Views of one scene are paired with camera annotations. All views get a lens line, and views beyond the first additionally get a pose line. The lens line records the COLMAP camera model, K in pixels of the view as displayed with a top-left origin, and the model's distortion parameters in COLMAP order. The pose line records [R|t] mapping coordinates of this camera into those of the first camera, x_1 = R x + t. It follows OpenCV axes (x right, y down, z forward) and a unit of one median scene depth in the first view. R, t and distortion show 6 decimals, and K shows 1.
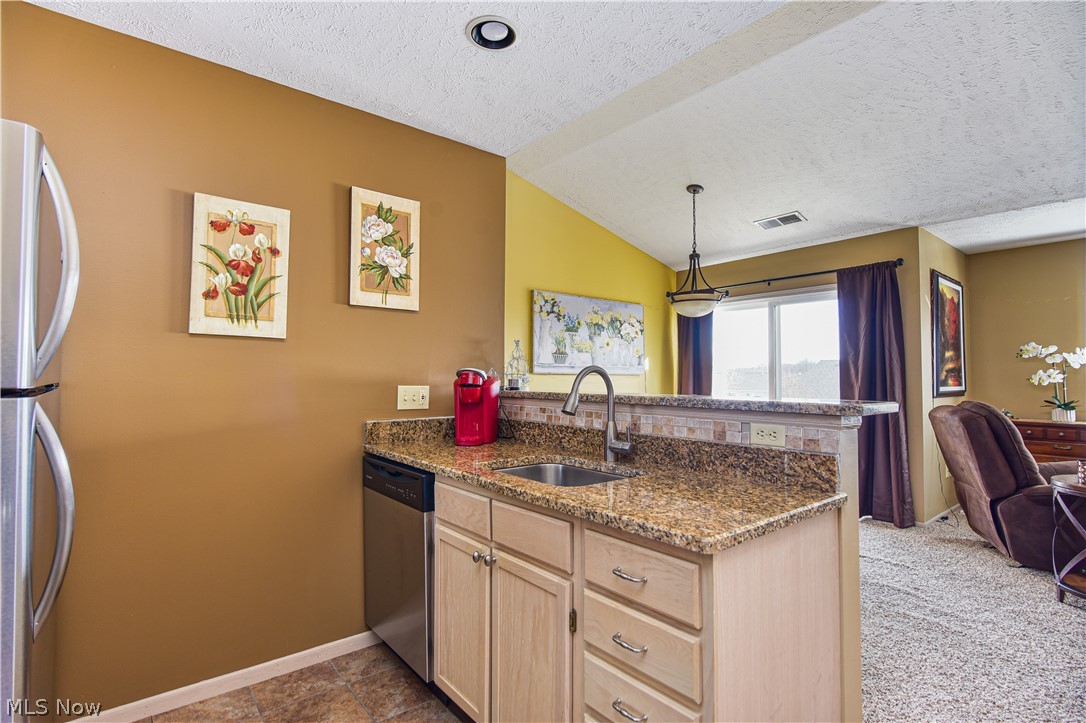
lens RADIAL K [[528.0, 0, 543.3], [0, 528.0, 358.4], [0, 0, 1]] dist [-0.015857, 0.000262]
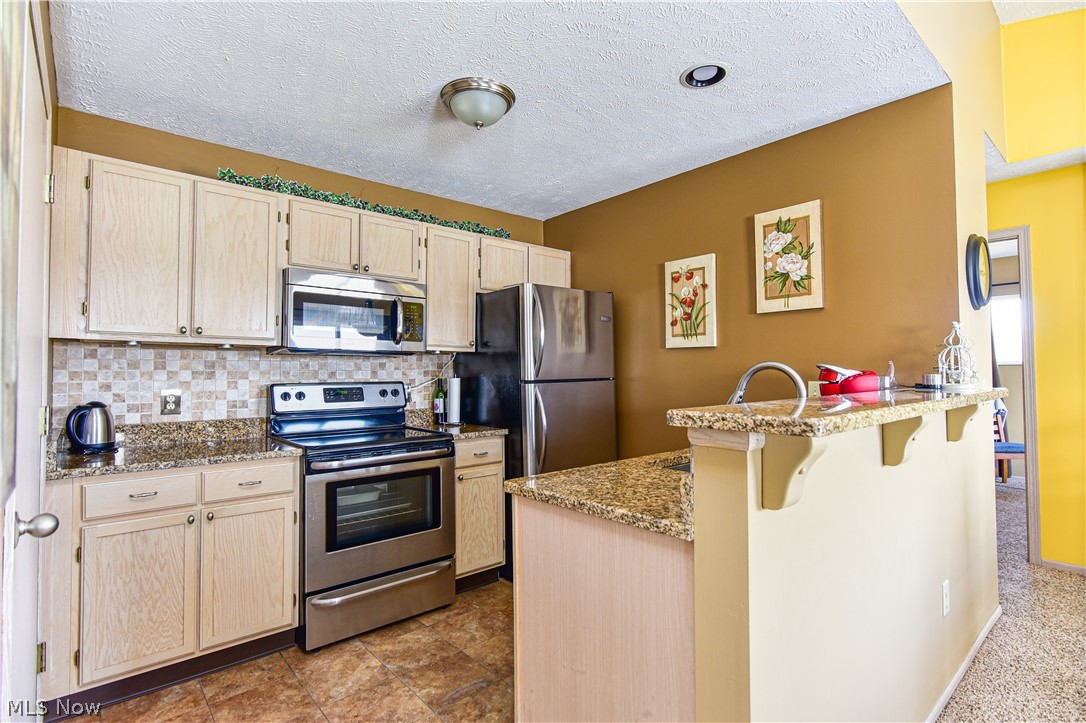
lens RADIAL K [[528.0, 0, 546.1], [0, 528.0, 359.4], [0, 0, 1]] dist [-0.015857, 0.000262]
pose [[0.027166, -0.031043, -0.999149, 0.438009], [0.045243, 0.998532, -0.029794, 0.008958], [0.998607, -0.044395, 0.028530, 0.255636]]
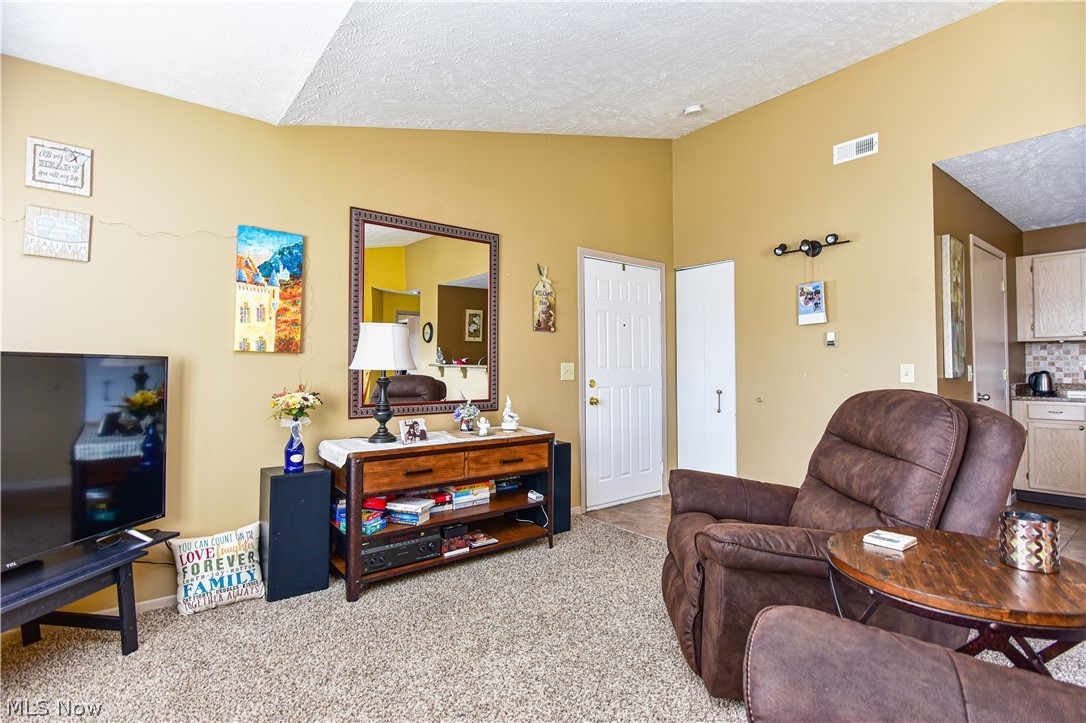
lens RADIAL K [[528.0, 0, 543.1], [0, 528.0, 355.5], [0, 0, 1]] dist [-0.015857, 0.000262]
pose [[-0.999619, -0.000033, 0.027589, 0.909400], [-0.001666, 0.998246, -0.059173, 0.049241], [-0.027538, -0.059196, -0.997866, 0.922275]]
